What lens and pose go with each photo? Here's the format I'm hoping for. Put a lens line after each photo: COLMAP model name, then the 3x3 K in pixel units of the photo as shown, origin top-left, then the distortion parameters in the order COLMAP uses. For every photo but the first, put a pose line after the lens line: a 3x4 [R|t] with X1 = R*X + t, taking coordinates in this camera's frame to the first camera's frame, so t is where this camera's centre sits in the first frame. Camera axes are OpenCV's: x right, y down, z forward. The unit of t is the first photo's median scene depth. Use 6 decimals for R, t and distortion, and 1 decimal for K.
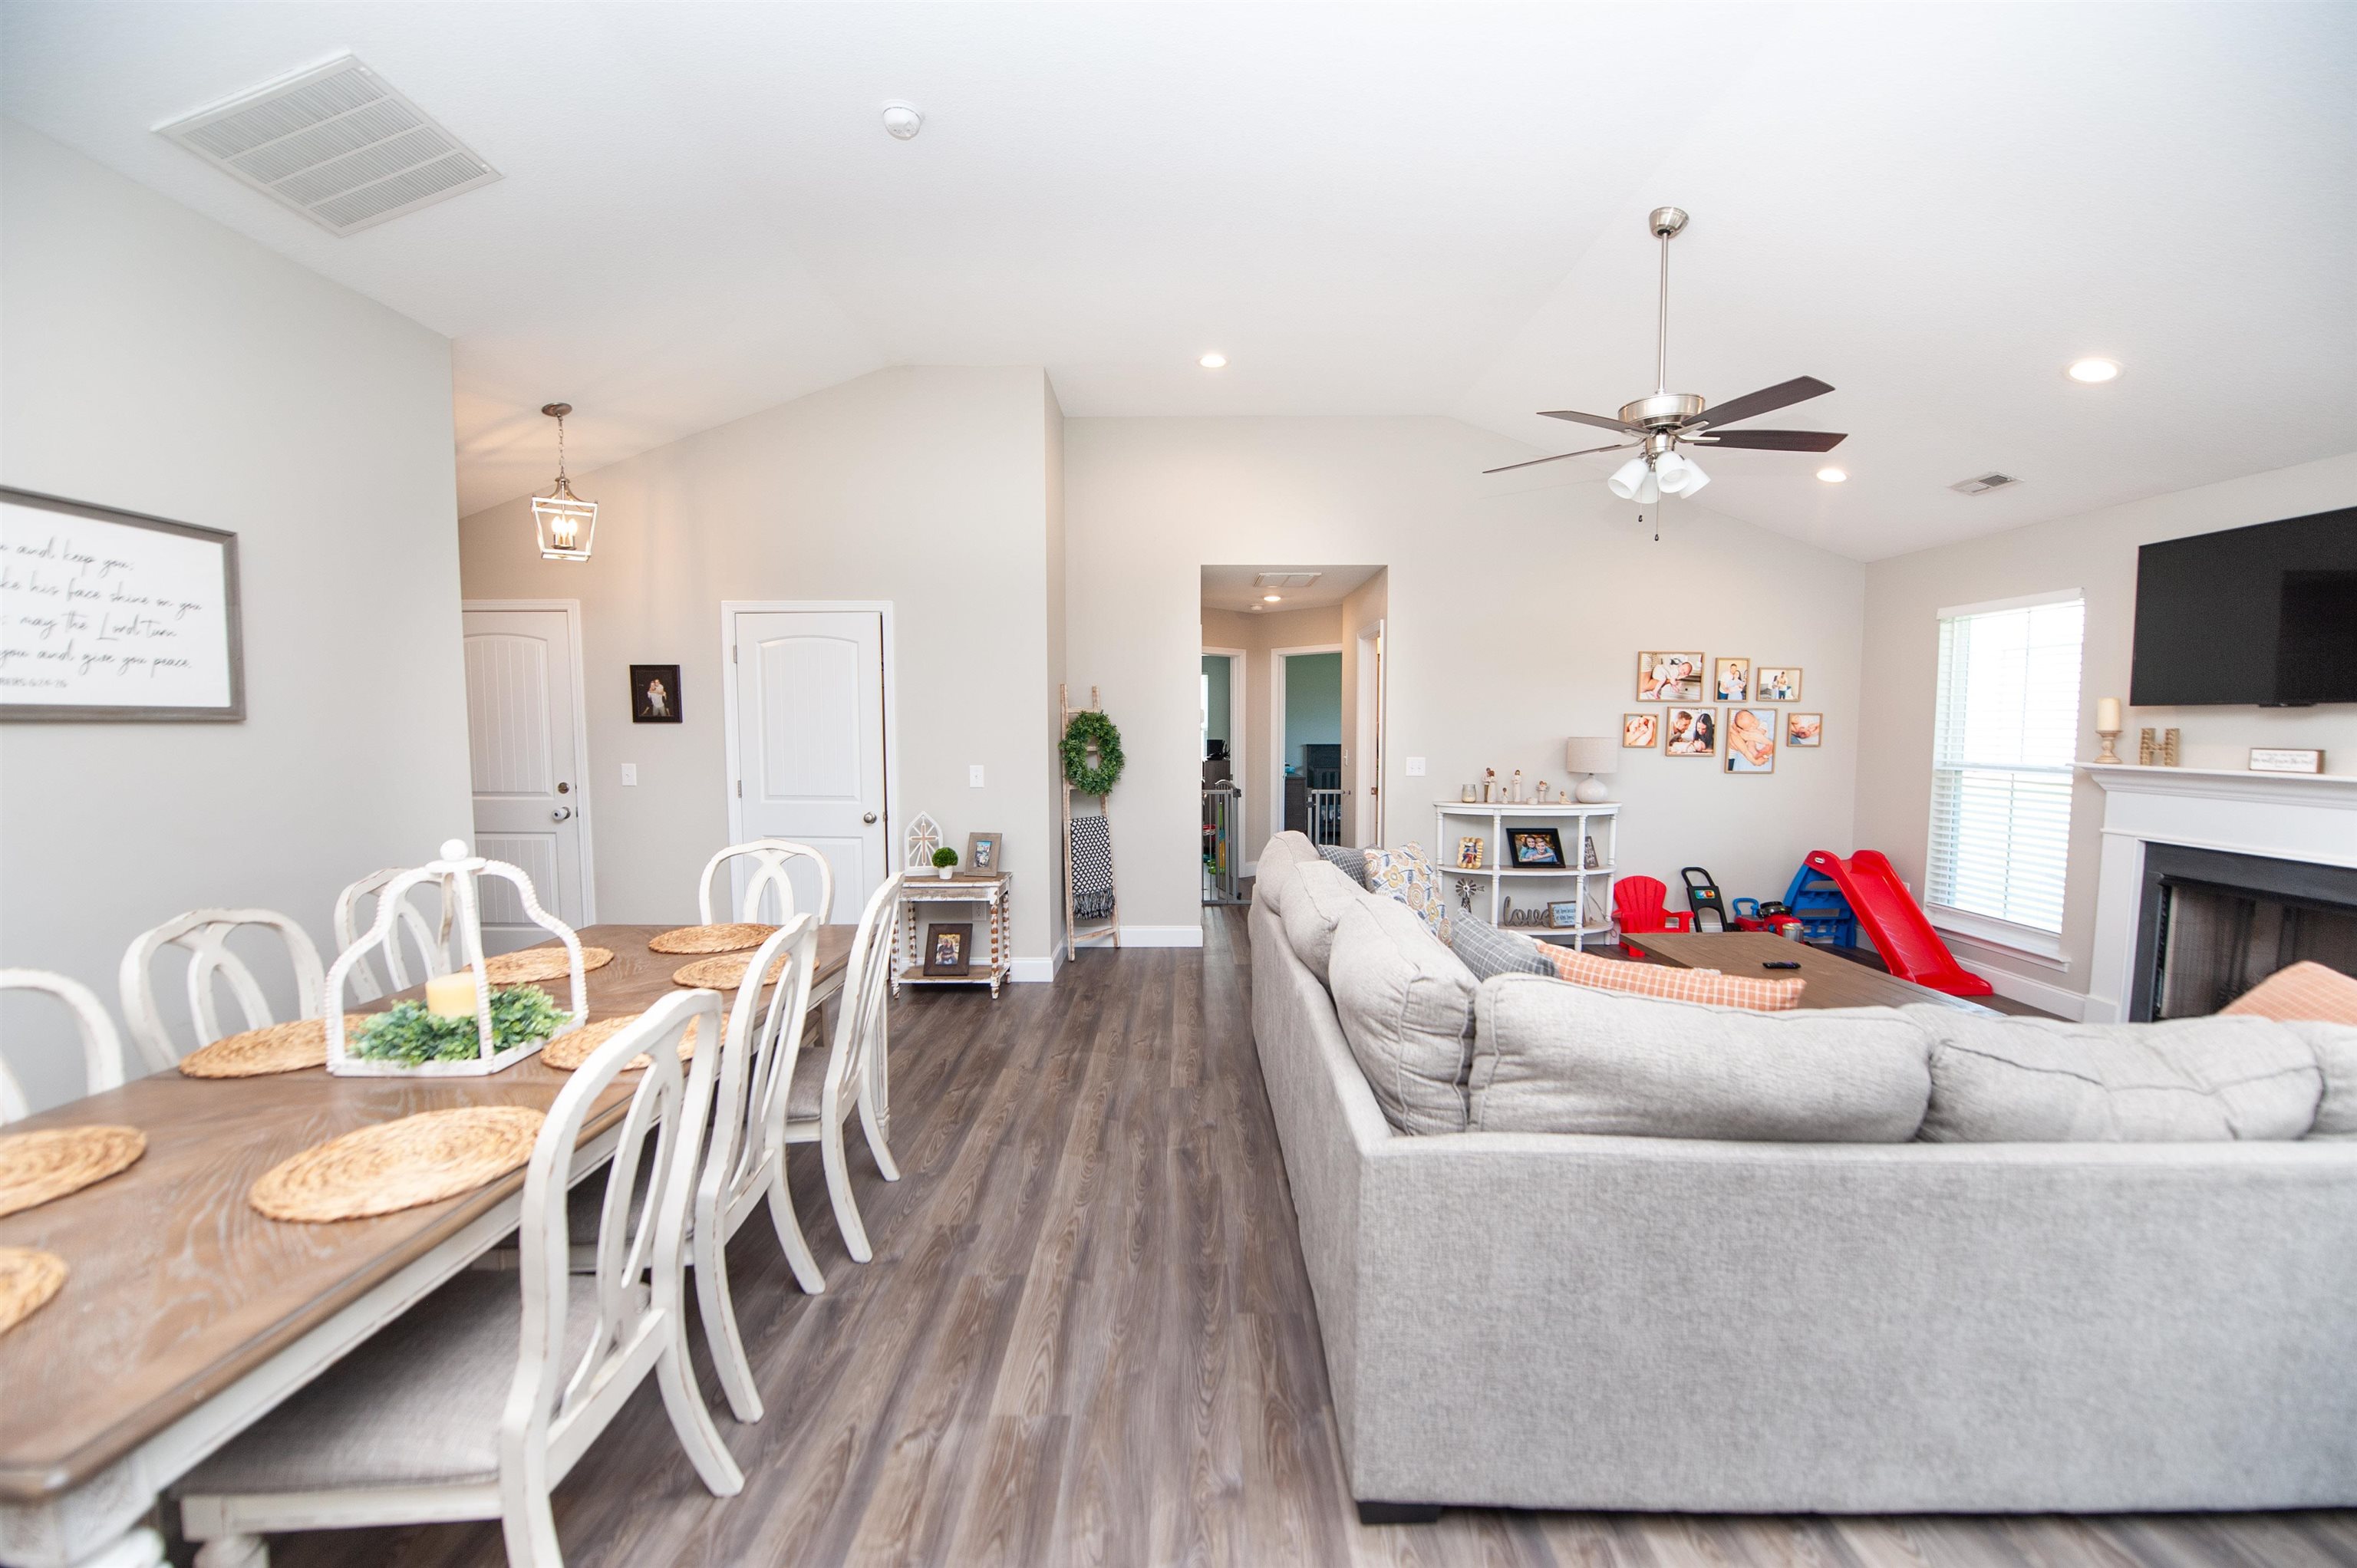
lens RADIAL K [[943.5, 0, 1185.8], [0, 943.5, 791.9], [0, 0, 1]] dist [-0.017736, -0.001866]
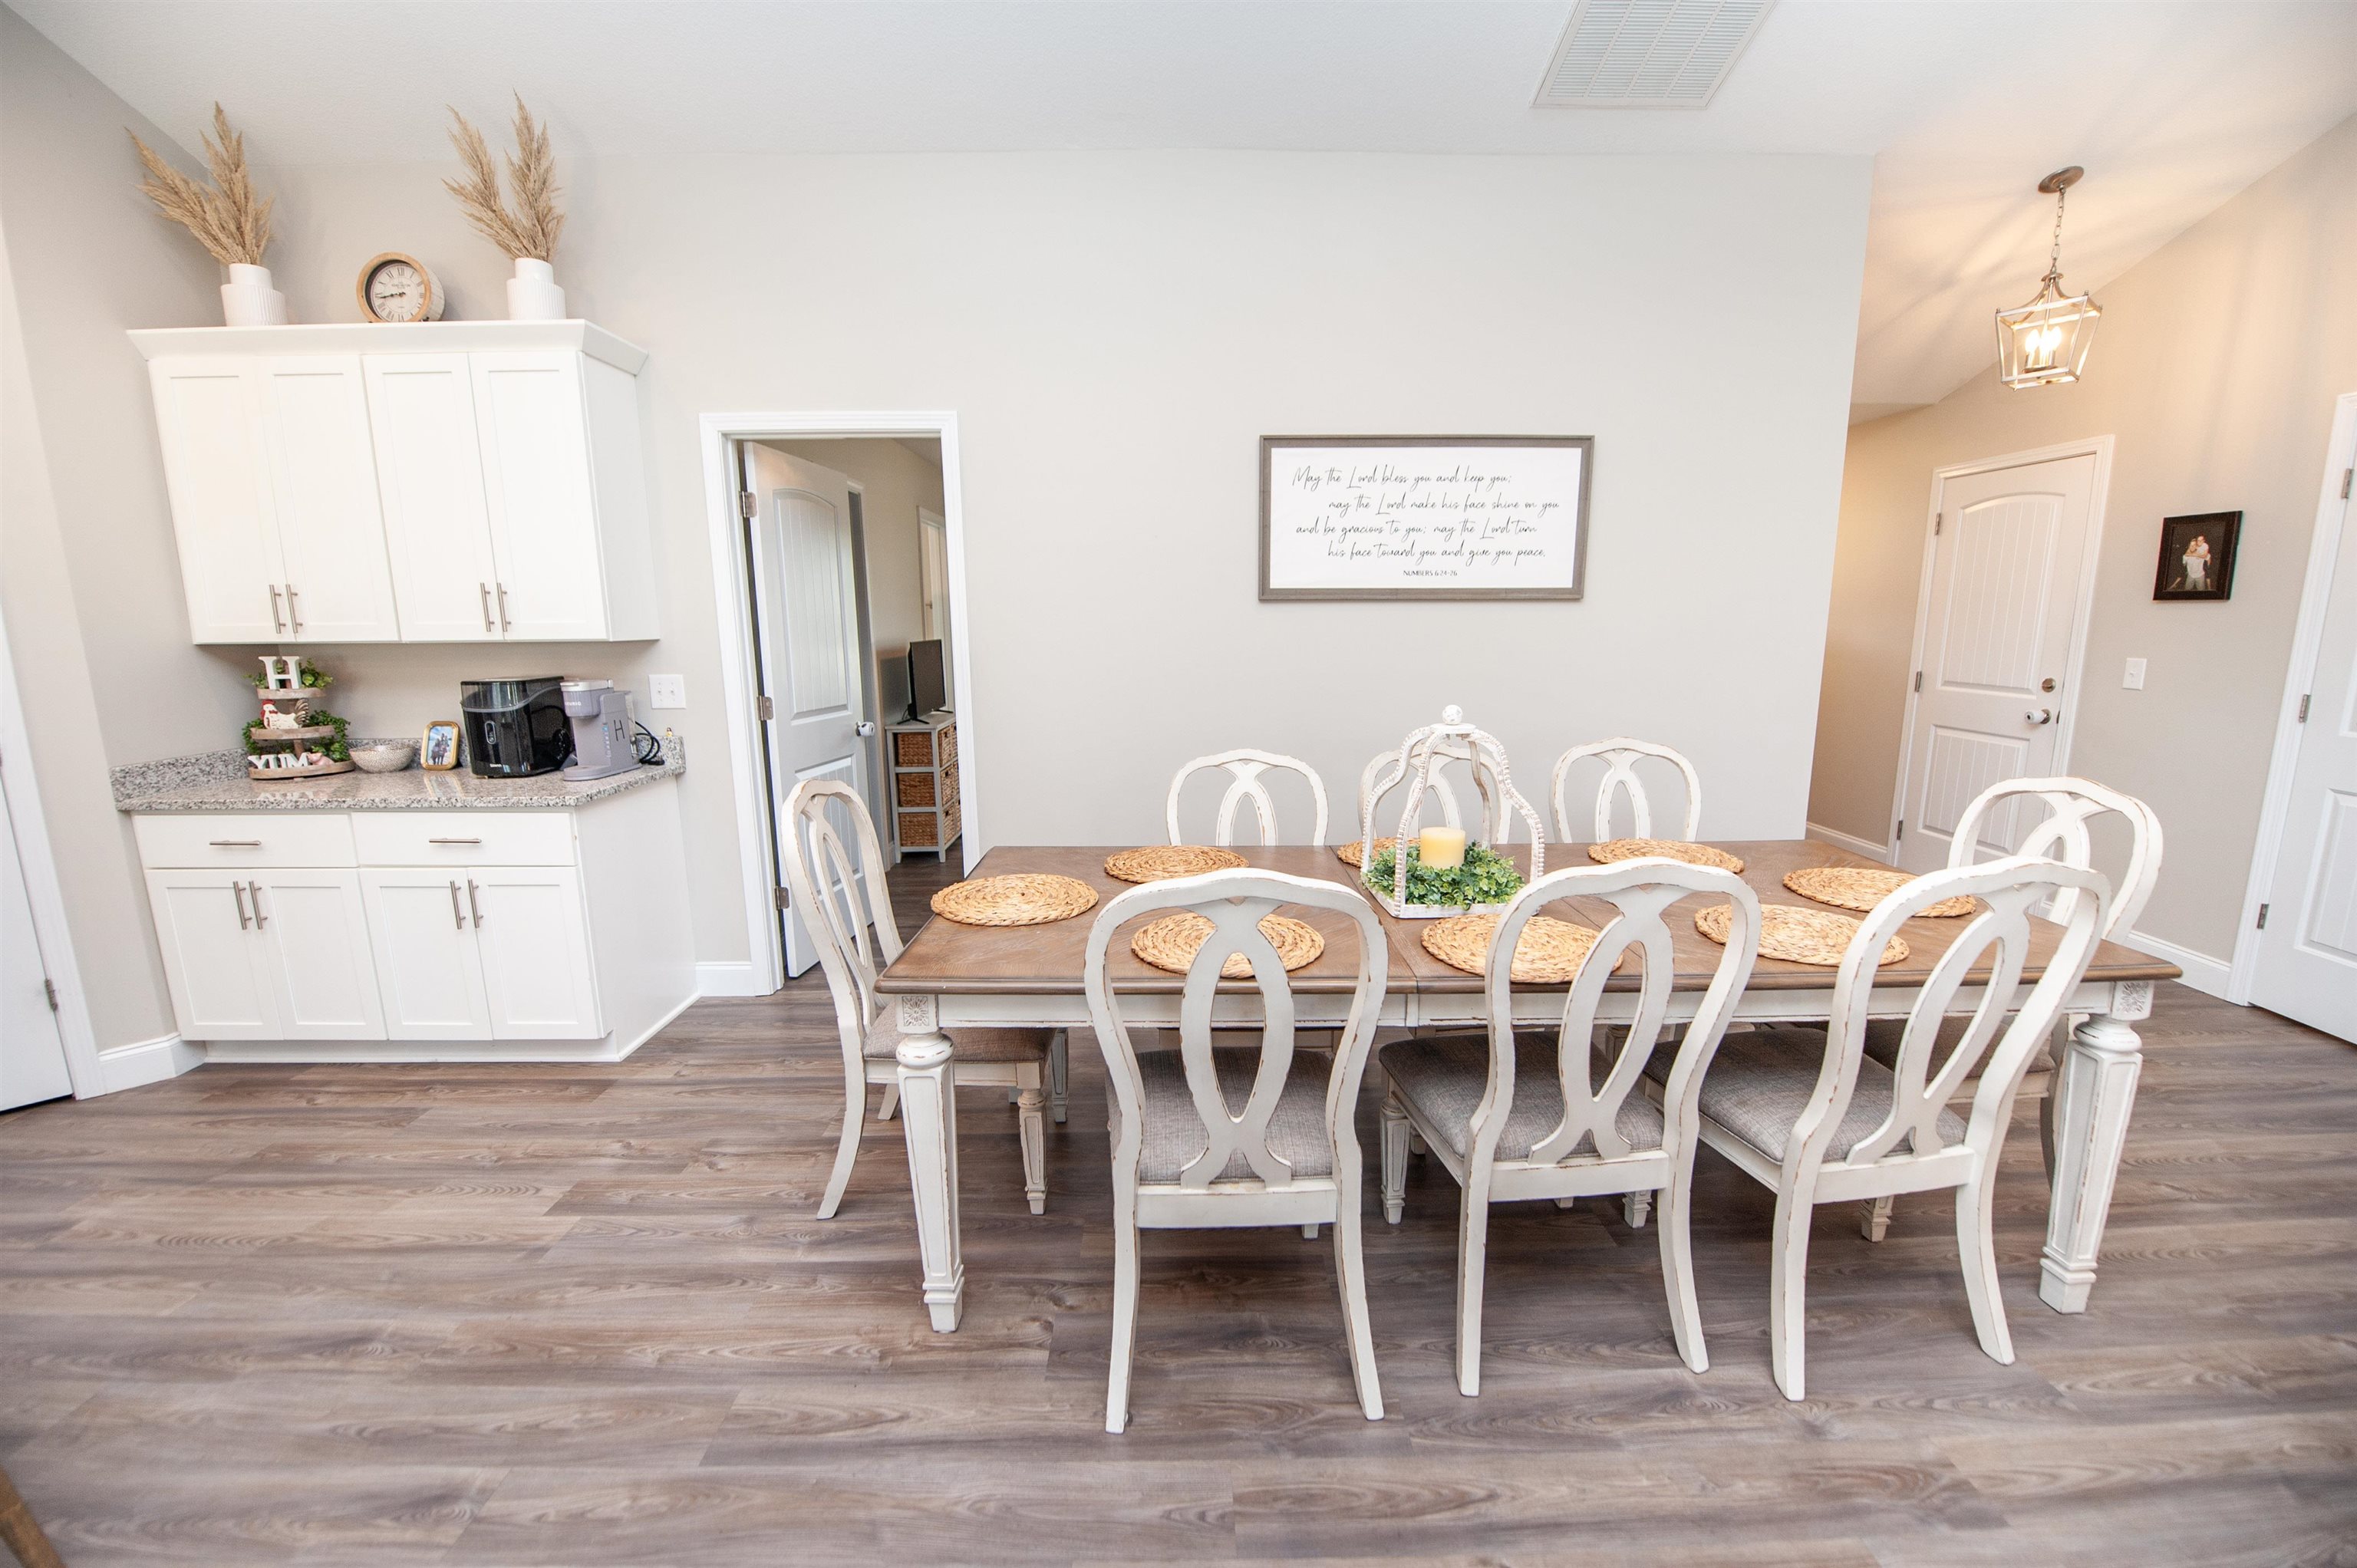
lens RADIAL K [[943.5, 0, 1185.8], [0, 943.5, 791.9], [0, 0, 1]] dist [-0.017736, -0.001866]
pose [[0.017270, 0.183600, -0.982849, 0.118743], [-0.065176, 0.981112, 0.182130, -0.011568], [0.997724, 0.060913, 0.028910, 0.266313]]
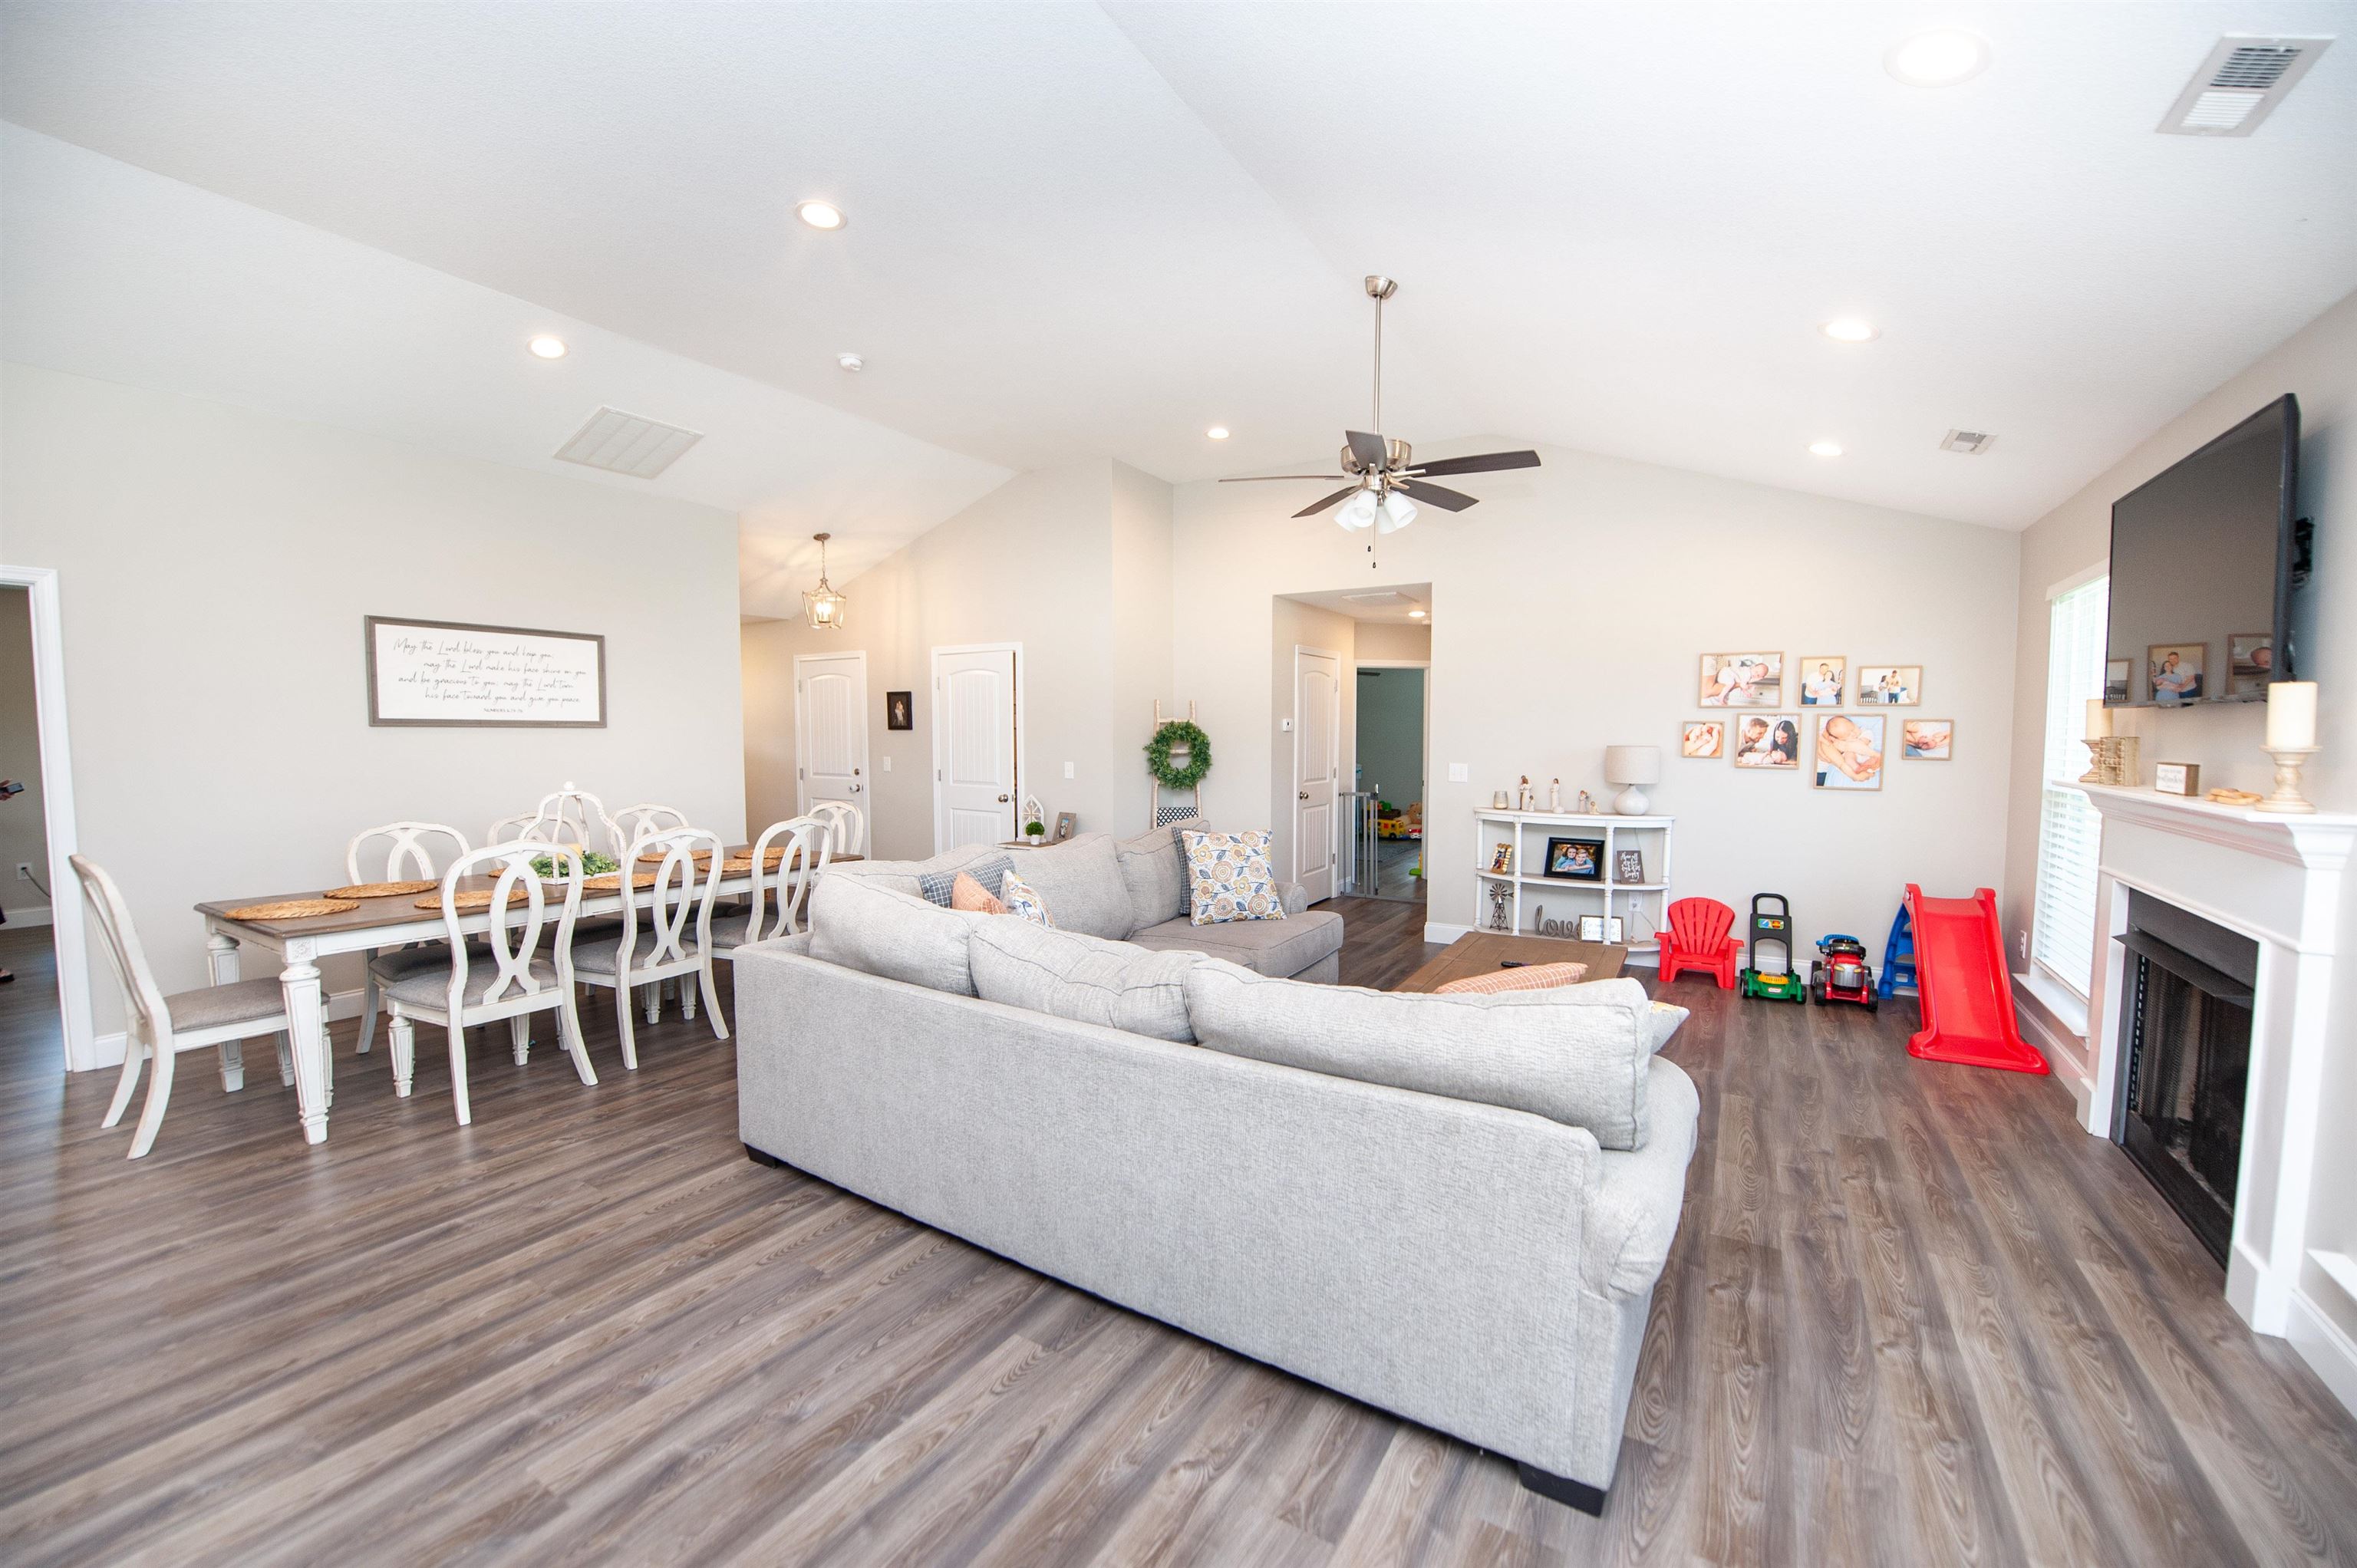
lens RADIAL K [[940.8, 0, 1184.4], [0, 940.8, 793.0], [0, 0, 1]] dist [-0.009802, -0.006624]
pose [[0.856173, 0.035089, -0.515496, 0.636510], [-0.039472, 0.999218, 0.002457, 0.005980], [0.515179, 0.018244, 0.856888, -0.056876]]
